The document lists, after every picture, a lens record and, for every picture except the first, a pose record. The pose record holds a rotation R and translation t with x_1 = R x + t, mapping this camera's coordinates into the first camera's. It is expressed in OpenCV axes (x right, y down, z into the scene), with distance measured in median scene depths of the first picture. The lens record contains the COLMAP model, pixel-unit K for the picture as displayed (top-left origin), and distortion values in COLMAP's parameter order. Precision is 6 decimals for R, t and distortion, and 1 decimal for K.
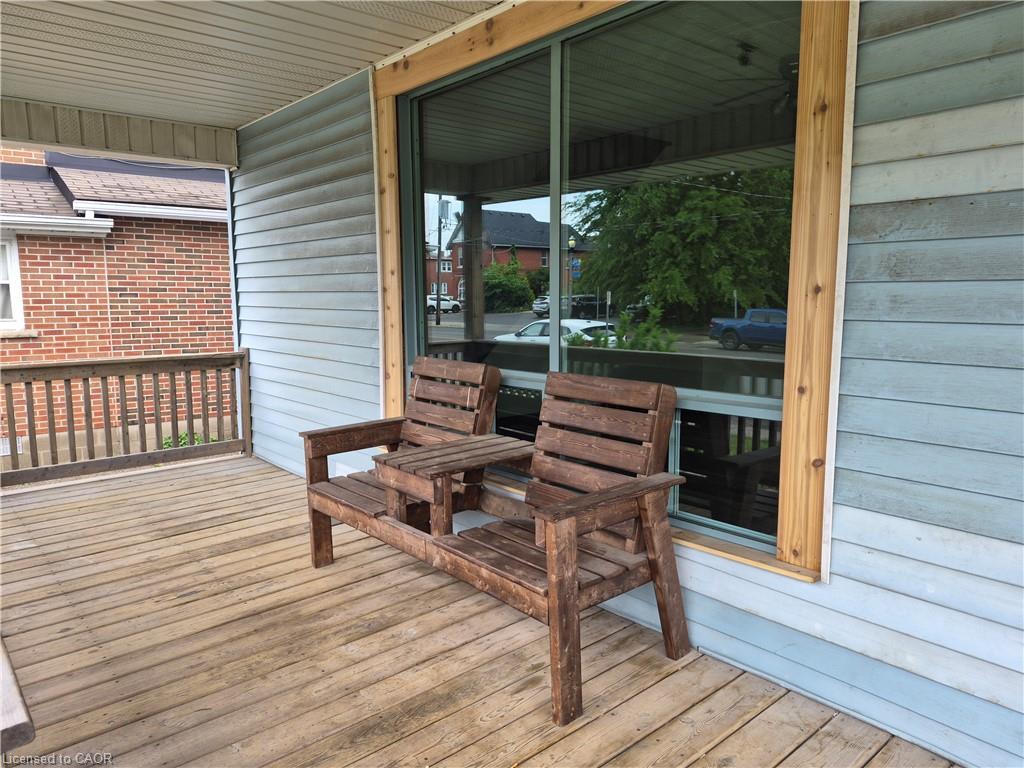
lens RADIAL K [[696.5, 0, 512.0], [0, 696.5, 384.0], [0, 0, 1]] dist [0.001843, 0.000998]
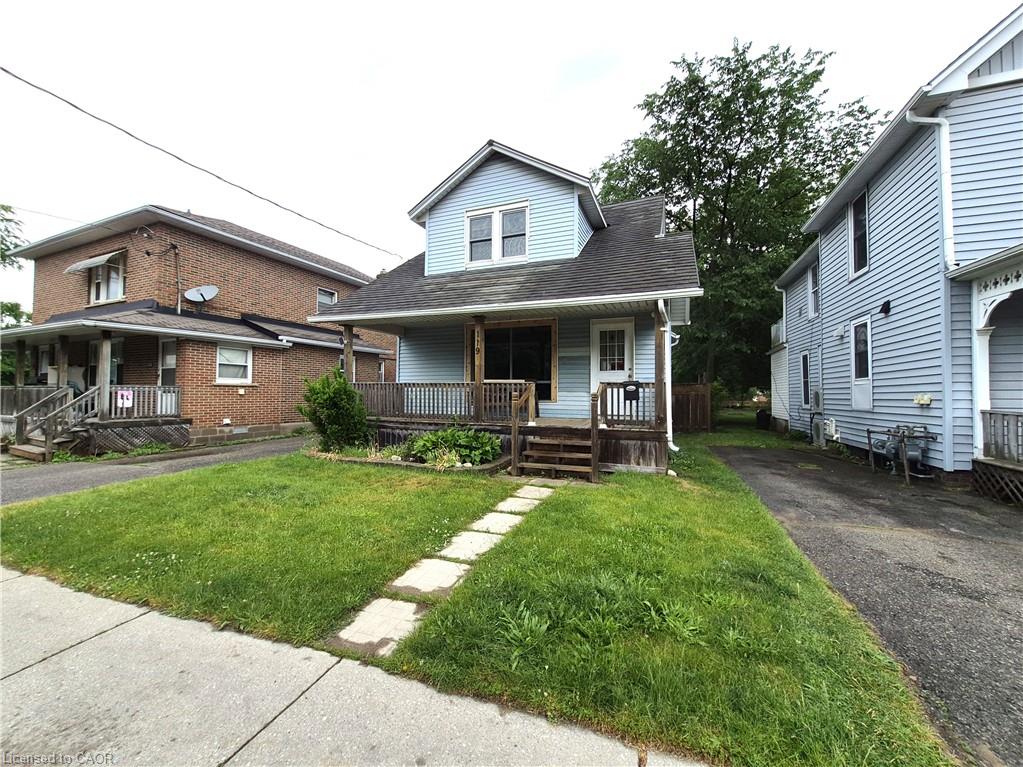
lens RADIAL K [[377.2, 0, 513.6], [0, 377.2, 399.9], [0, 0, 1]] dist [-0.000880, -0.000125]
pose [[0.886360, 0.005848, 0.462960, -0.496157], [0.045735, 0.993924, -0.100116, 0.164188], [-0.460732, 0.109912, 0.880707, -0.641610]]
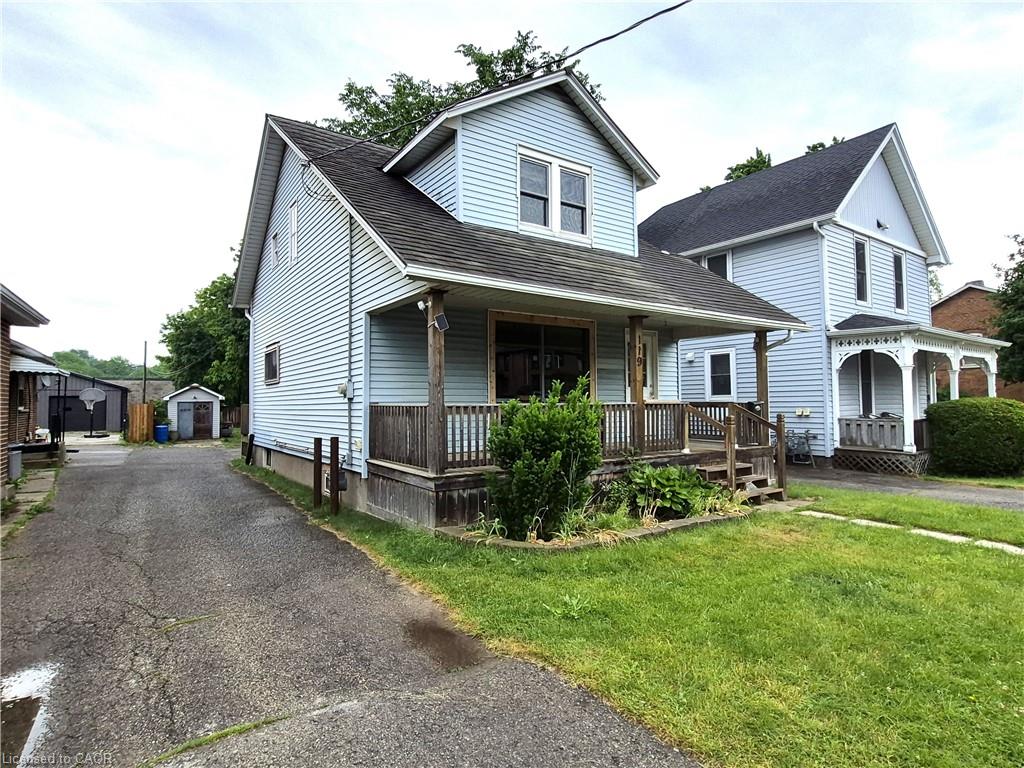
lens RADIAL K [[563.8, 0, 512.0], [0, 563.8, 384.0], [0, 0, 1]] dist [0.000506, 0.000248]
pose [[0.113018, 0.035329, 0.992965, -1.180294], [0.138405, 0.989065, -0.050943, 0.012107], [-0.983906, 0.143188, 0.106892, 0.290937]]
